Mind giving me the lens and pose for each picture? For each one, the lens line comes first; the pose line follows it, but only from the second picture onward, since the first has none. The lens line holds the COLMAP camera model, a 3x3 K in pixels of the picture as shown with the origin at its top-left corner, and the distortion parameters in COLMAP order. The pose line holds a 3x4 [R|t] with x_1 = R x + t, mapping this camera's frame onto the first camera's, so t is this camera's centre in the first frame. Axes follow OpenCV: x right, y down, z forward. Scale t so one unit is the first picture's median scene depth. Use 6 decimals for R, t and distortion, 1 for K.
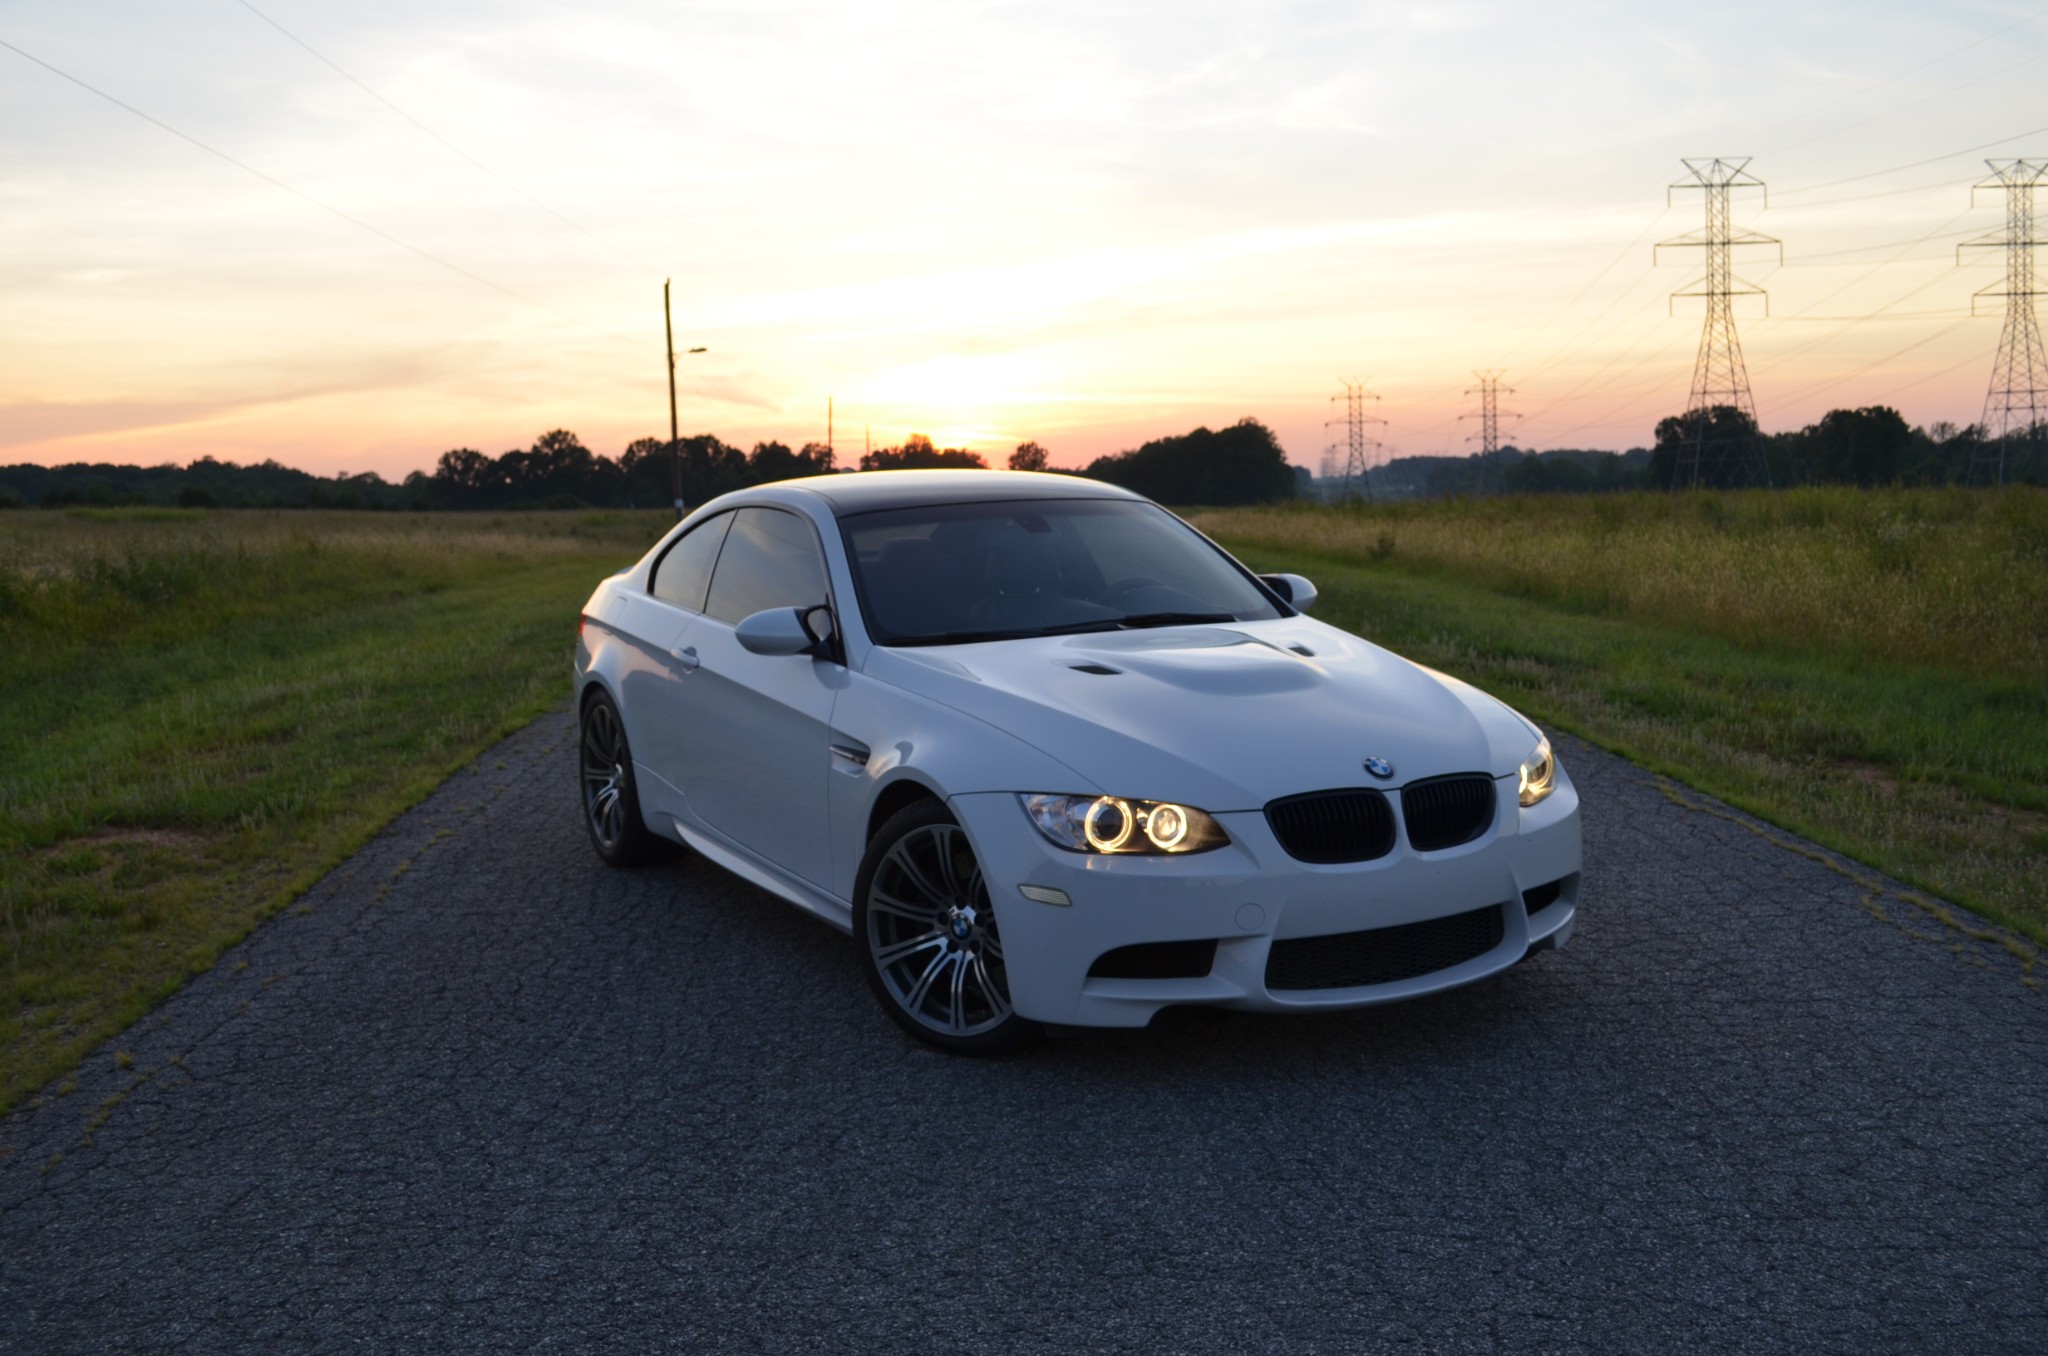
lens RADIAL K [[2056.2, 0, 1067.0], [0, 2056.2, 726.6], [0, 0, 1]] dist [-0.054583, 0.000000]
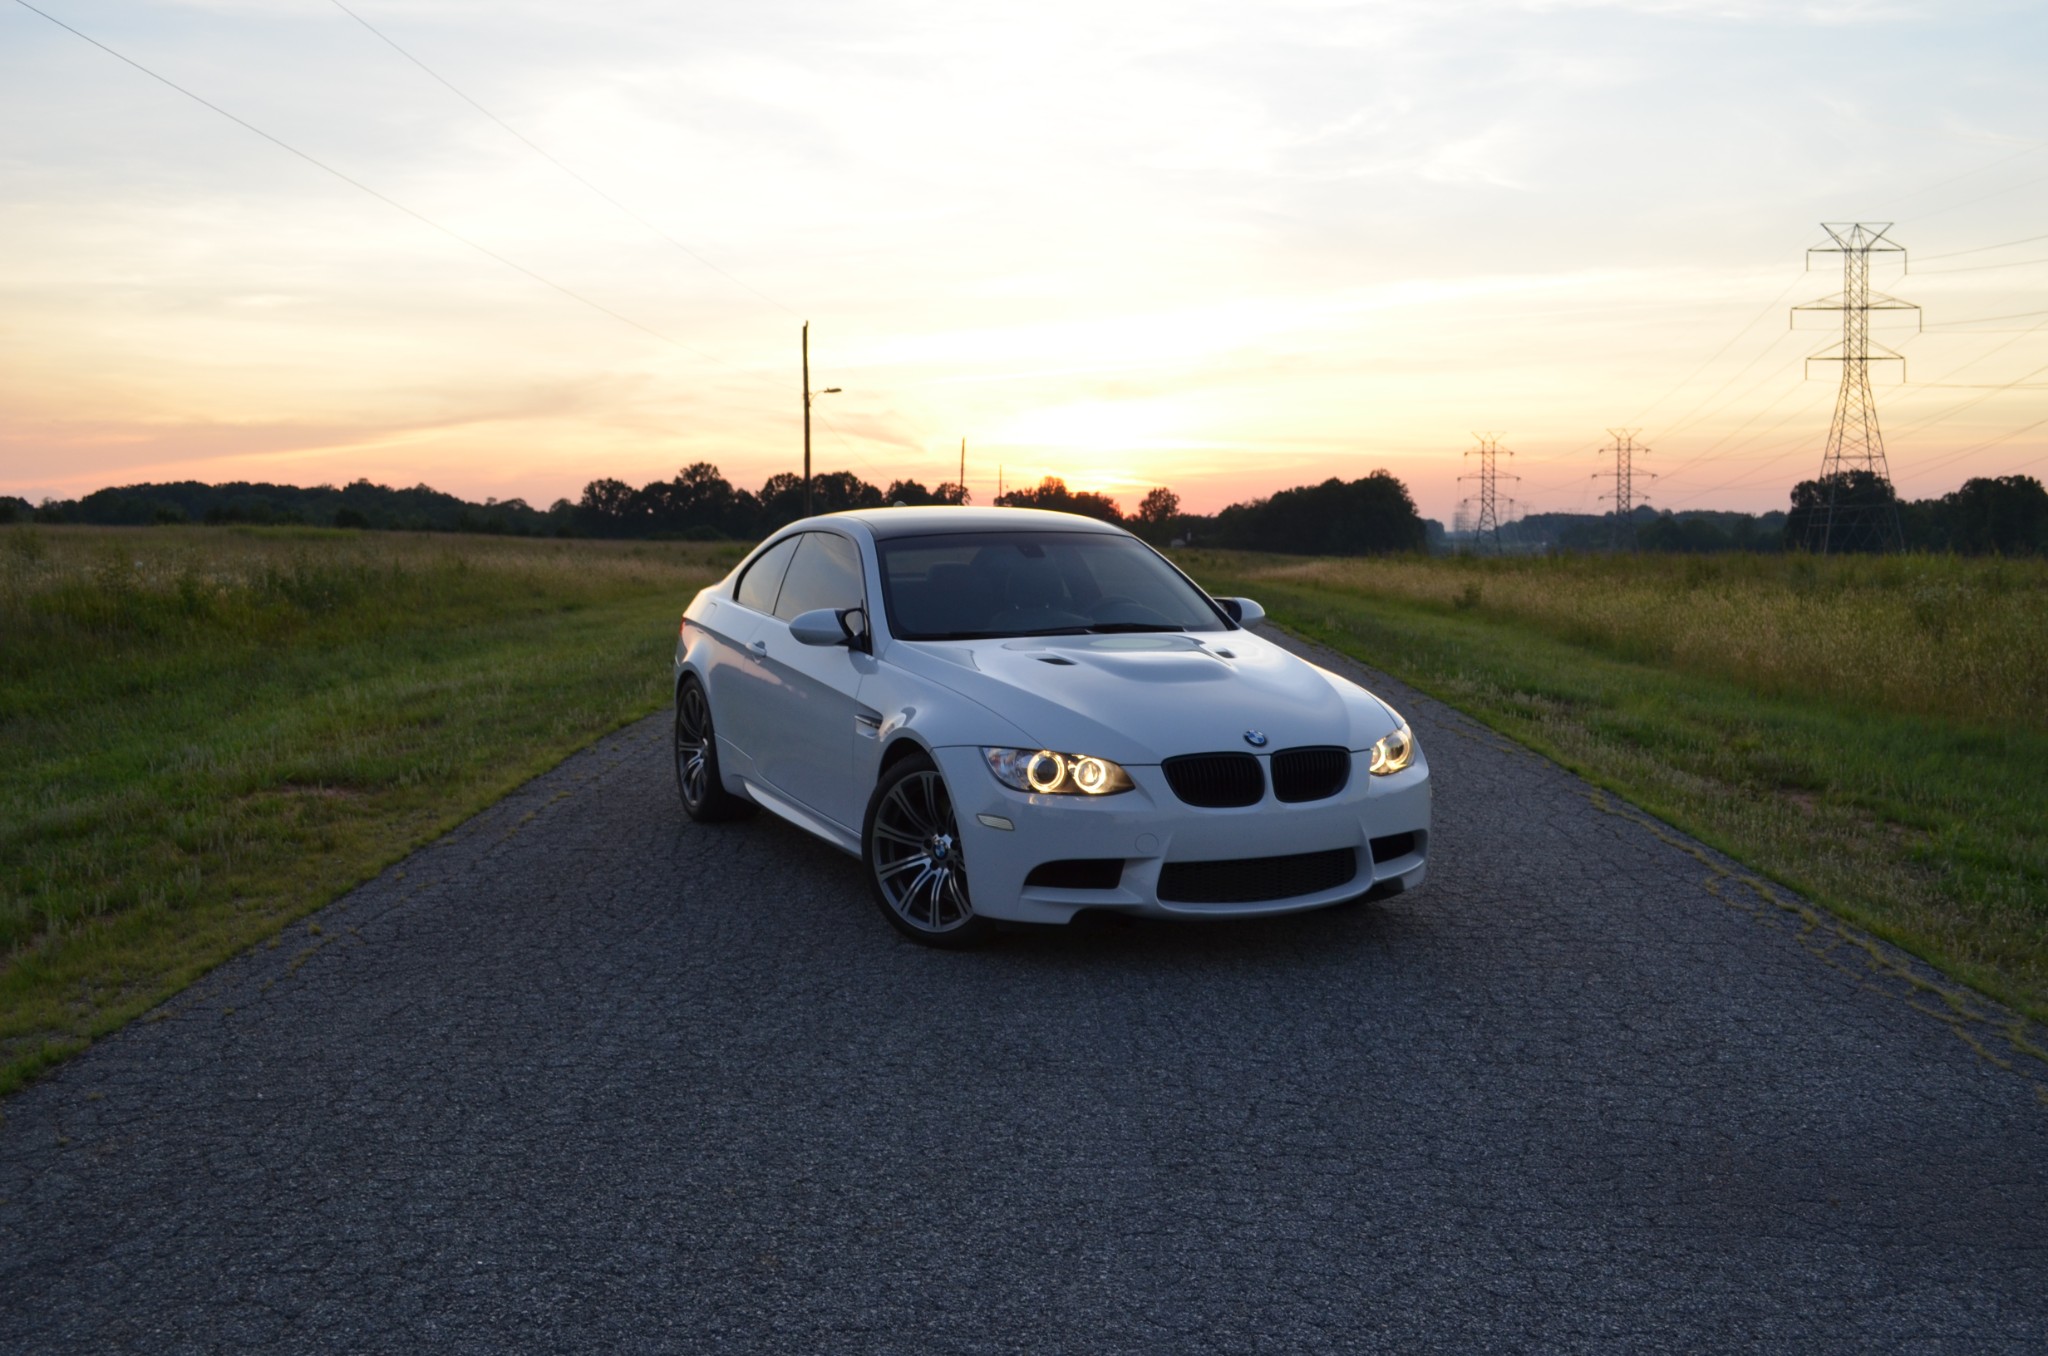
lens RADIAL K [[2056.2, 0, 1055.5], [0, 2056.2, 682.8], [0, 0, 1]] dist [-0.054583, 0.000000]
pose [[0.997122, 0.033477, -0.068023, 0.064587], [-0.036353, 0.998477, -0.041487, 0.025200], [0.066531, 0.043841, 0.996821, -0.188754]]
